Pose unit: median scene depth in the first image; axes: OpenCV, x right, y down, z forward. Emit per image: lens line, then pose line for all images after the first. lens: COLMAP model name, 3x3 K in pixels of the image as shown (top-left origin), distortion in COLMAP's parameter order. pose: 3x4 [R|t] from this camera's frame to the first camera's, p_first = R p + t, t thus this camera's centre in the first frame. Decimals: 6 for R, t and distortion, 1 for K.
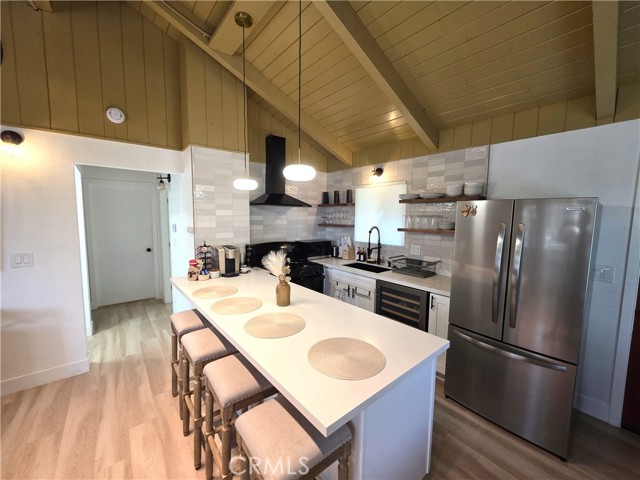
lens RADIAL K [[254.9, 0, 320.2], [0, 254.9, 238.1], [0, 0, 1]] dist [-0.000188, 0.000150]
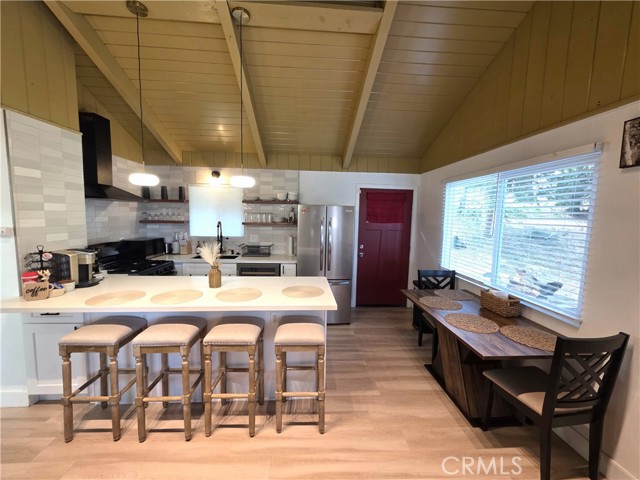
lens RADIAL K [[254.9, 0, 317.0], [0, 254.9, 239.4], [0, 0, 1]] dist [-0.000188, 0.000150]
pose [[0.602357, -0.076236, 0.794578, -0.433571], [0.058348, 0.996971, 0.051422, 0.002093], [-0.796092, 0.015387, 0.604980, -0.063019]]
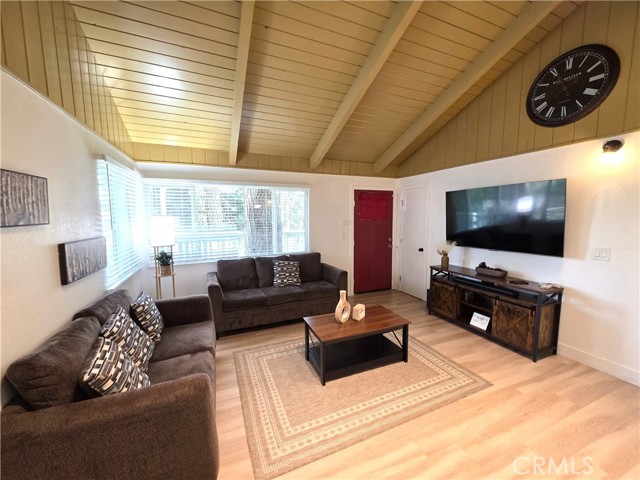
lens RADIAL K [[254.9, 0, 318.1], [0, 254.9, 239.6], [0, 0, 1]] dist [-0.000188, 0.000150]
pose [[-0.289771, 0.086660, -0.953165, 1.128654], [-0.082640, 0.989908, 0.115124, -0.018707], [0.953522, 0.112129, -0.279685, 0.455712]]
